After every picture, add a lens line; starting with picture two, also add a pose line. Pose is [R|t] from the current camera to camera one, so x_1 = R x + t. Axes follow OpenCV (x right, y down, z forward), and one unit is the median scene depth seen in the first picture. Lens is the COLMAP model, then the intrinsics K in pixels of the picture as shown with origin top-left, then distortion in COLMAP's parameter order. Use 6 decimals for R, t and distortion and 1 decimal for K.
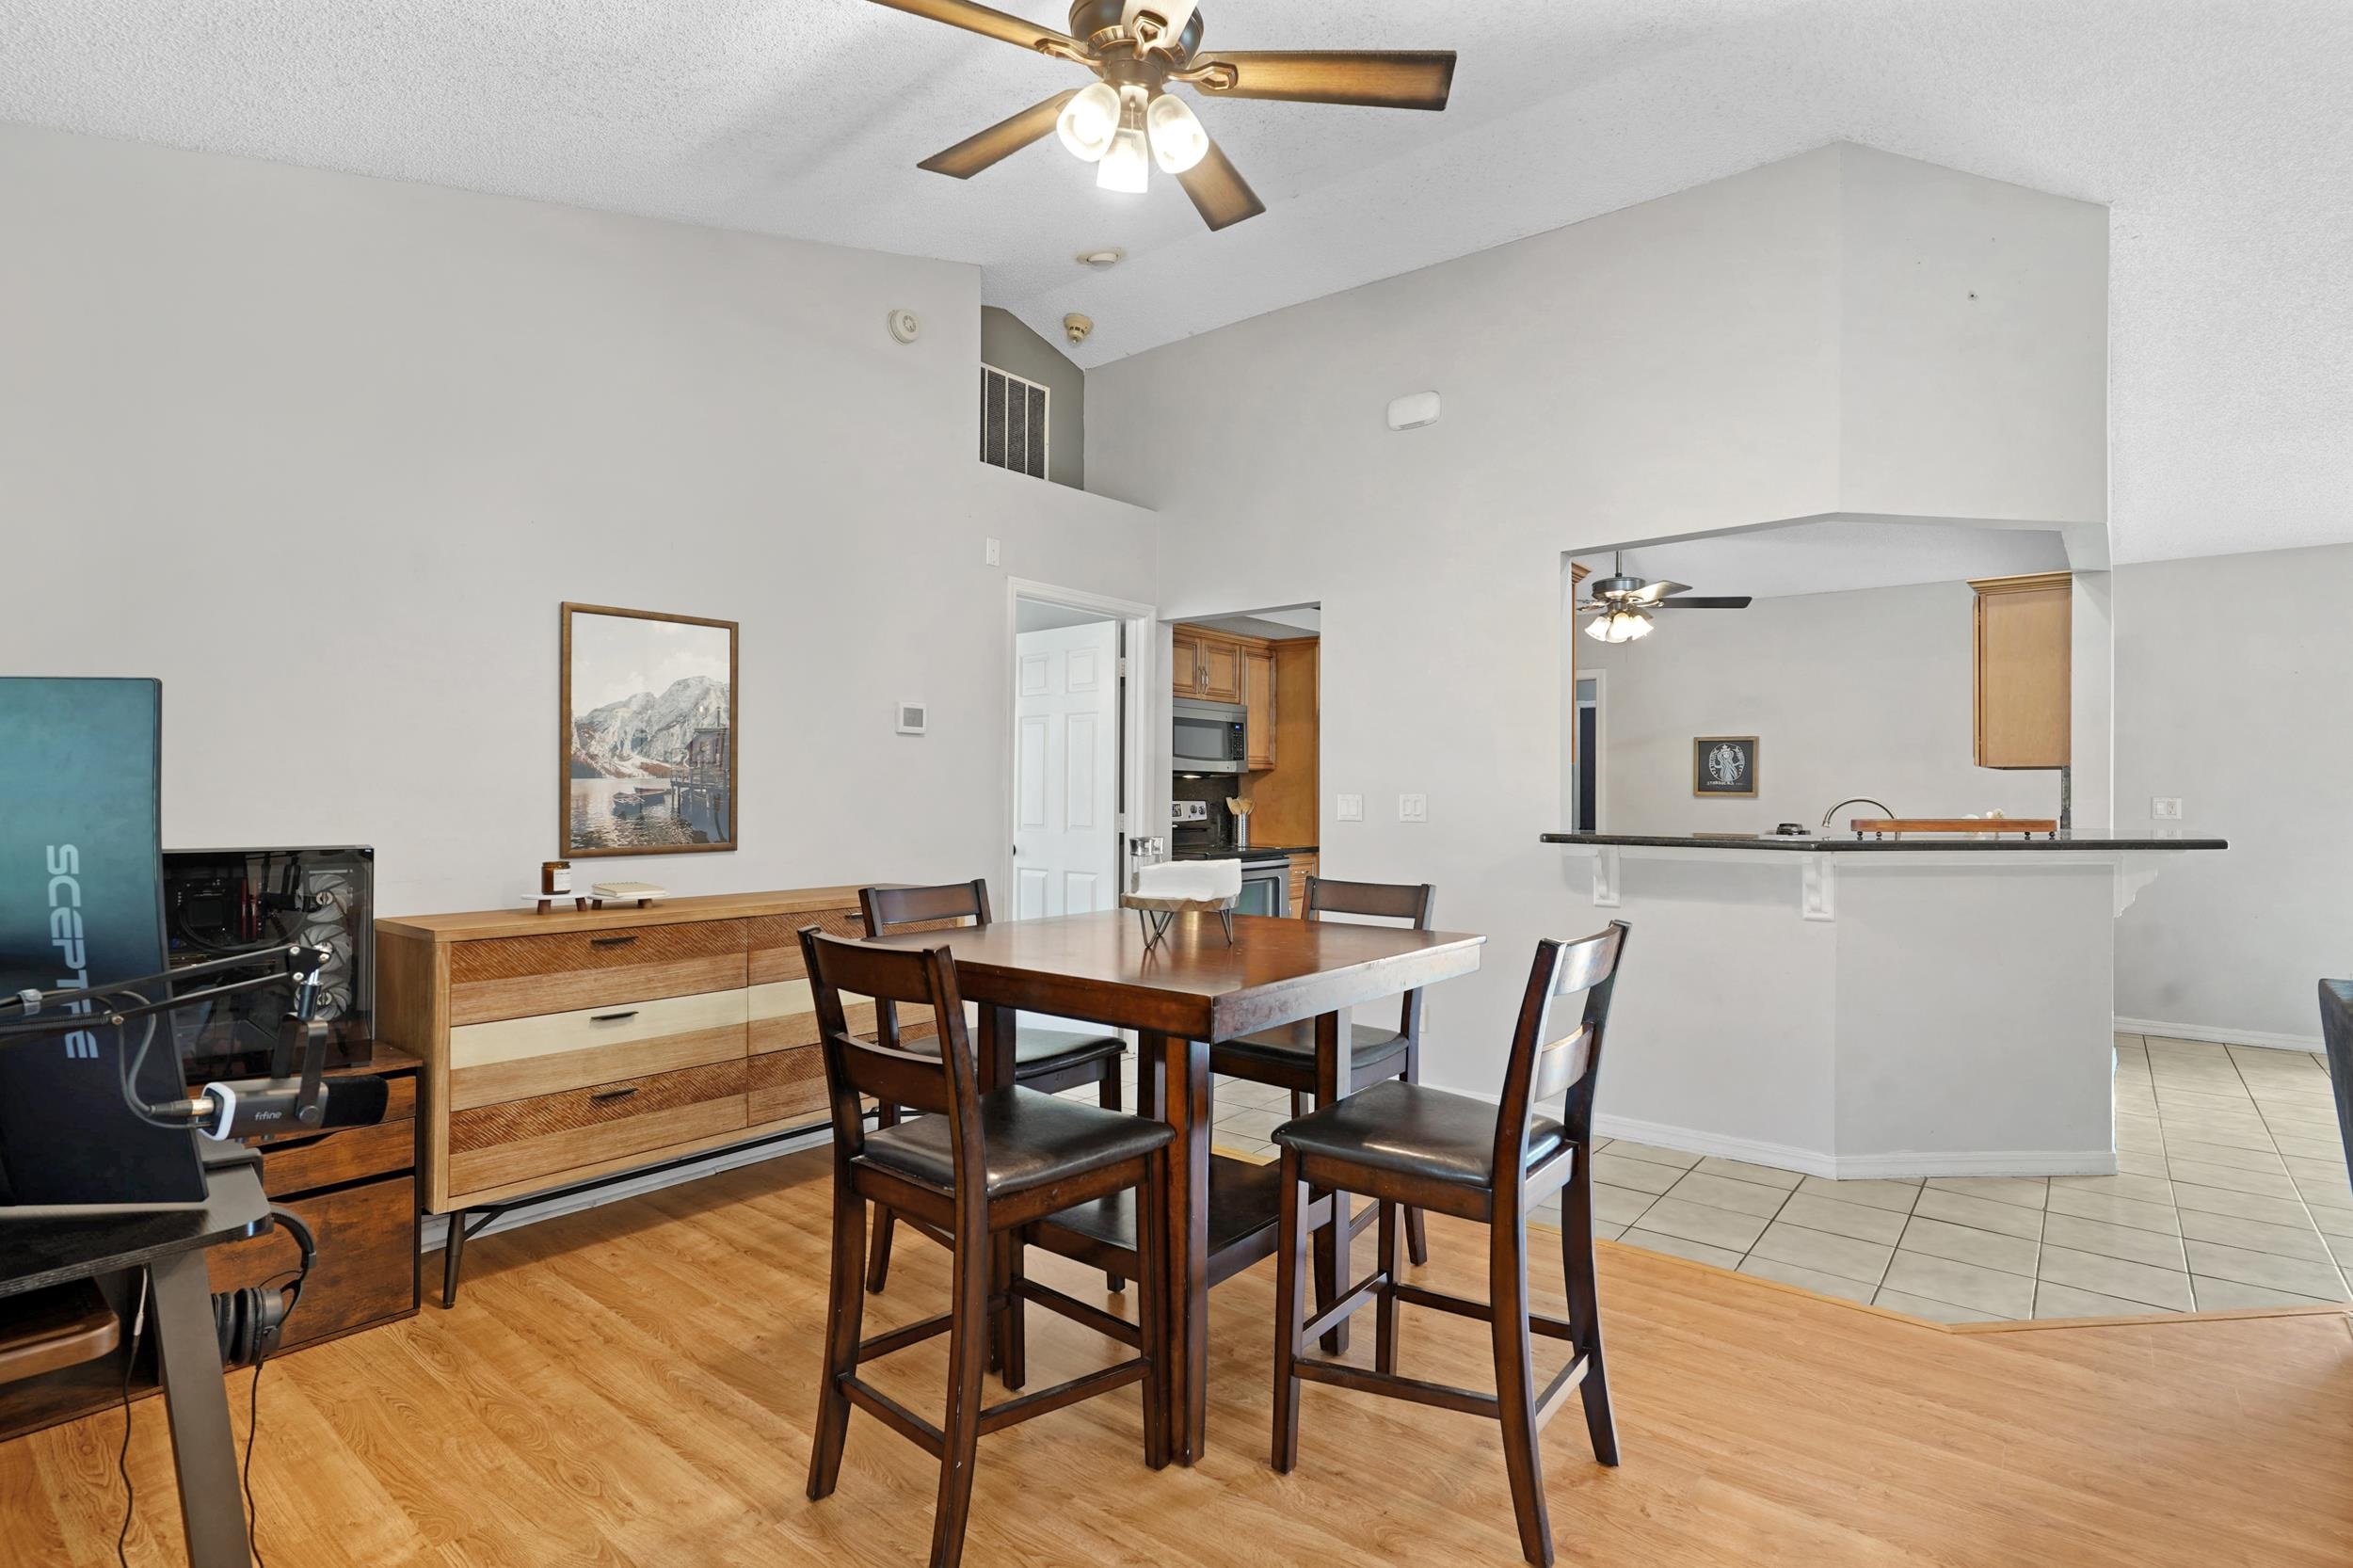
lens RADIAL K [[1136.3, 0, 1176.5], [0, 1136.3, 784.0], [0, 0, 1]] dist [-0.002442, 0.000018]
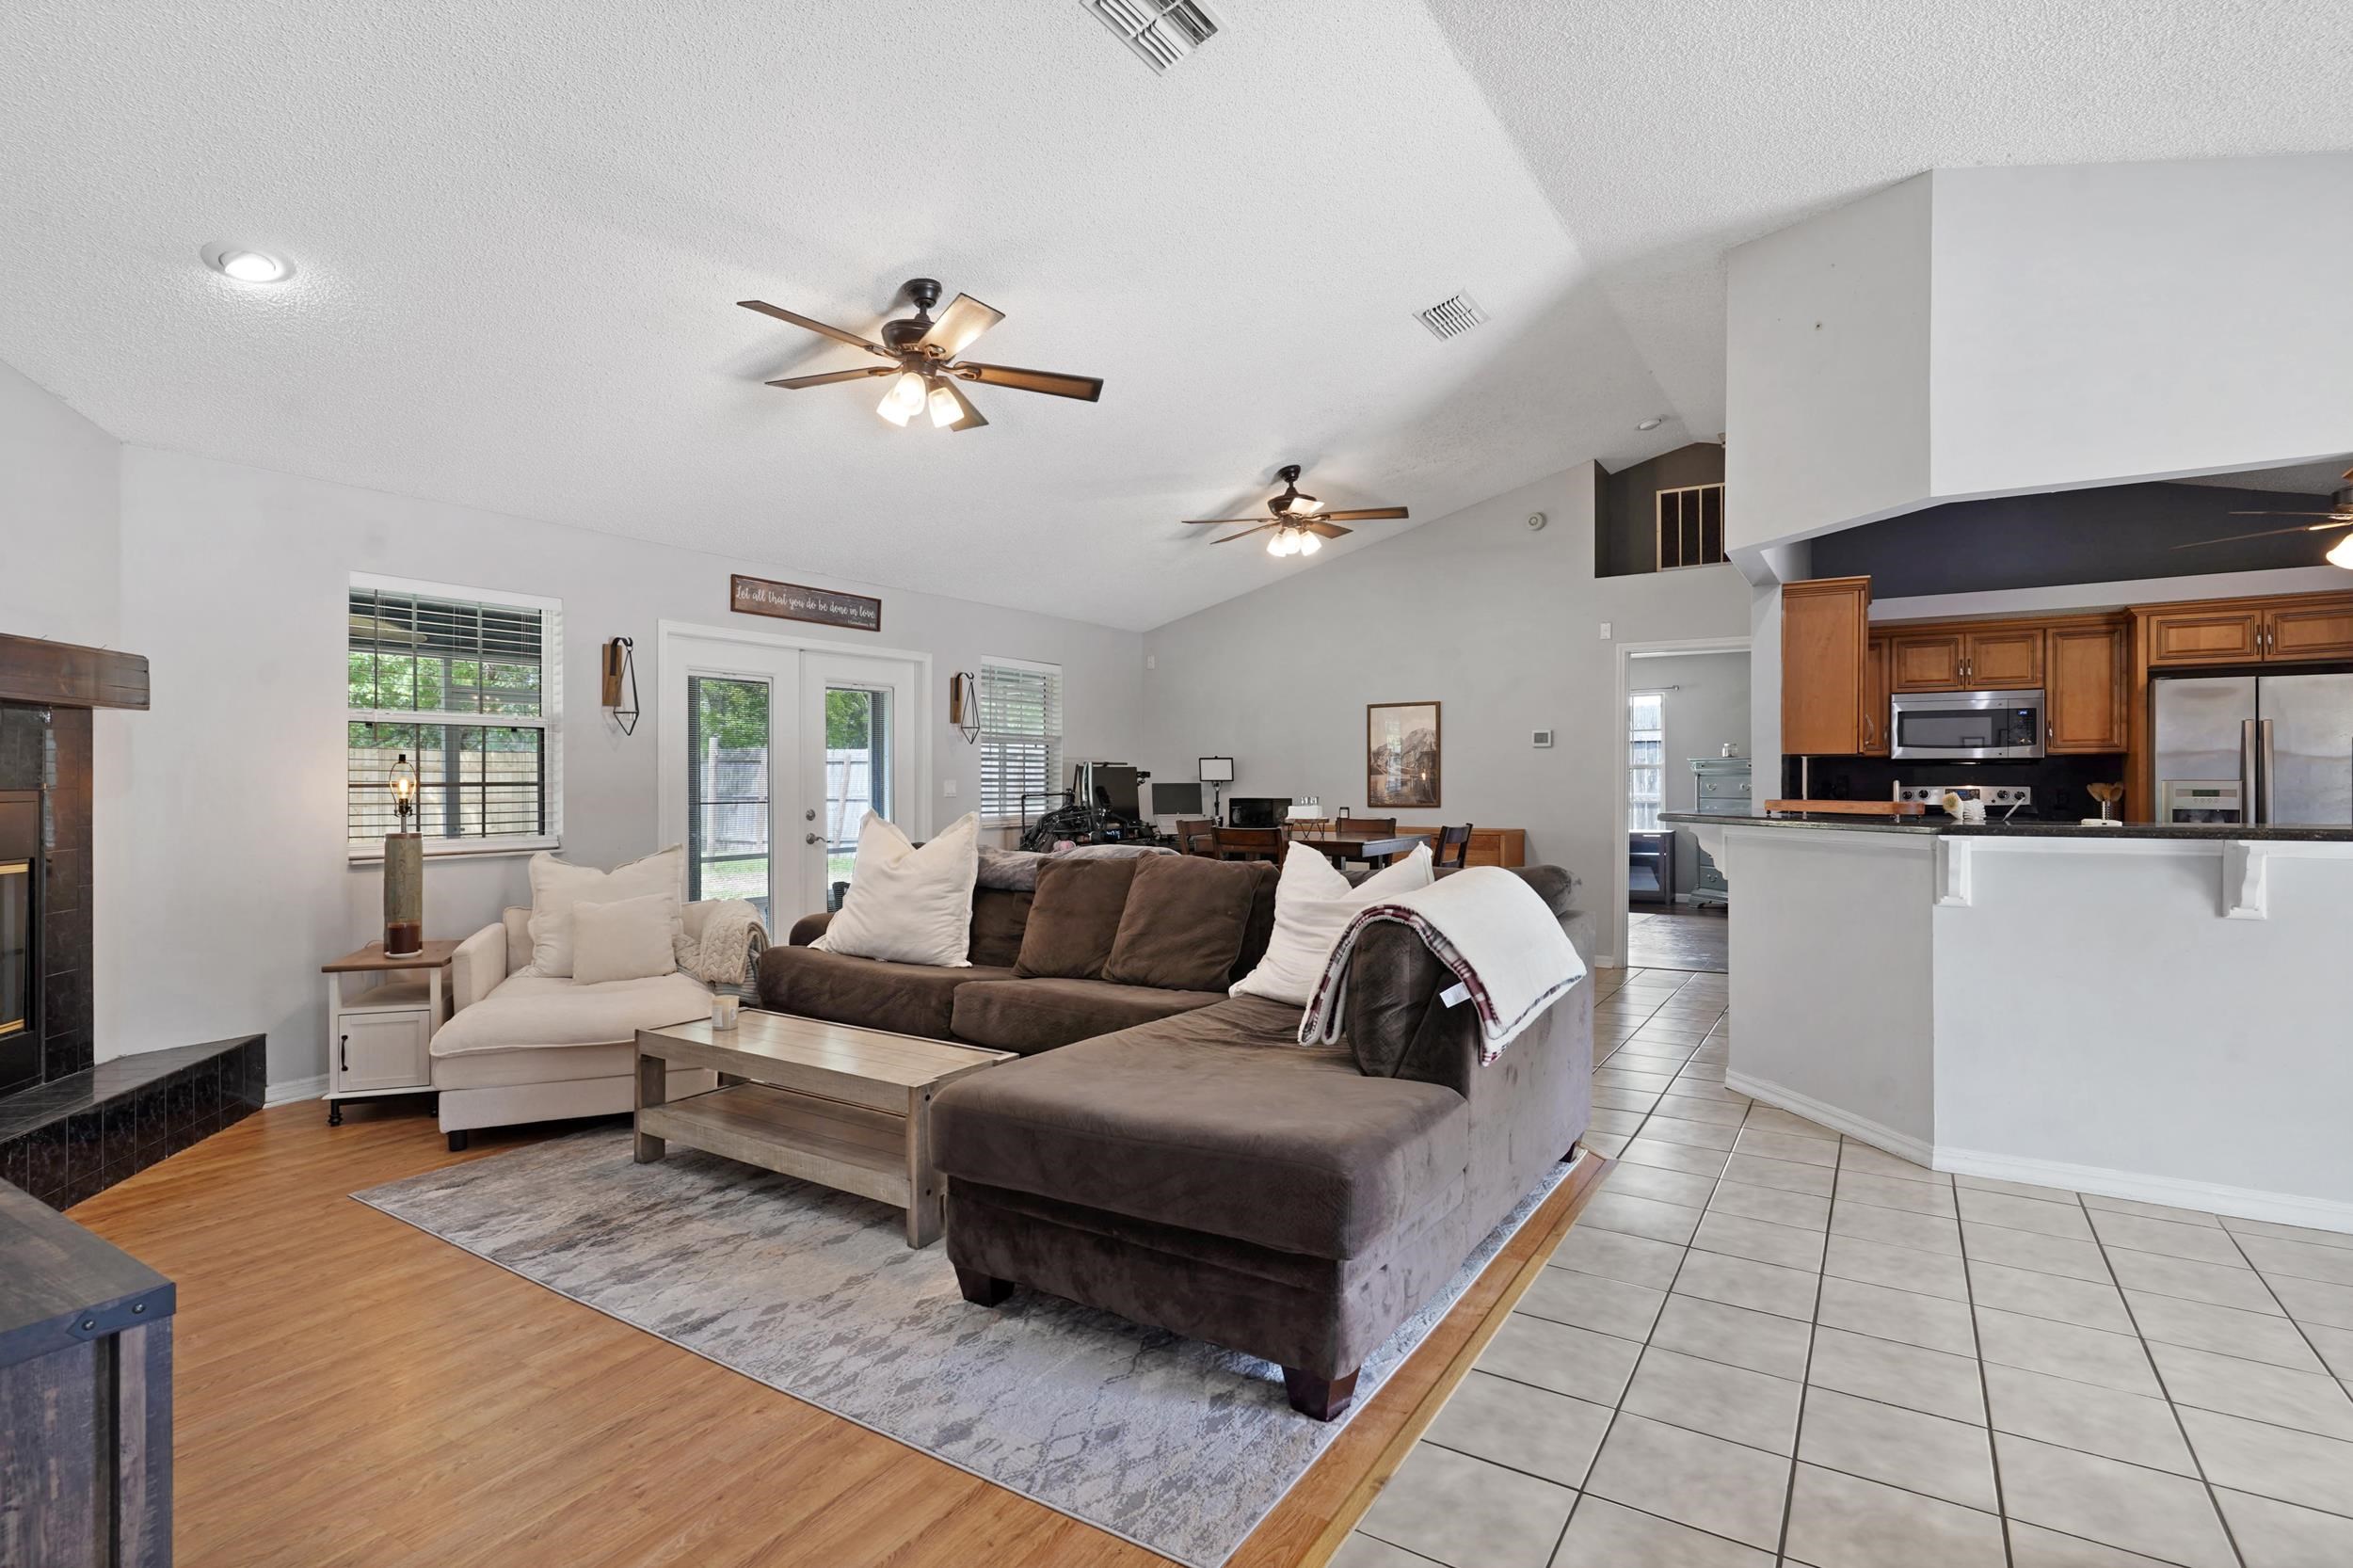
lens RADIAL K [[1136.3, 0, 1176.5], [0, 1136.3, 784.0], [0, 0, 1]] dist [-0.002442, 0.000018]
pose [[0.120534, -0.000183, -0.992709, 1.763701], [0.010099, 0.999948, 0.001042, 0.007626], [0.992658, -0.010151, 0.120529, 0.252047]]
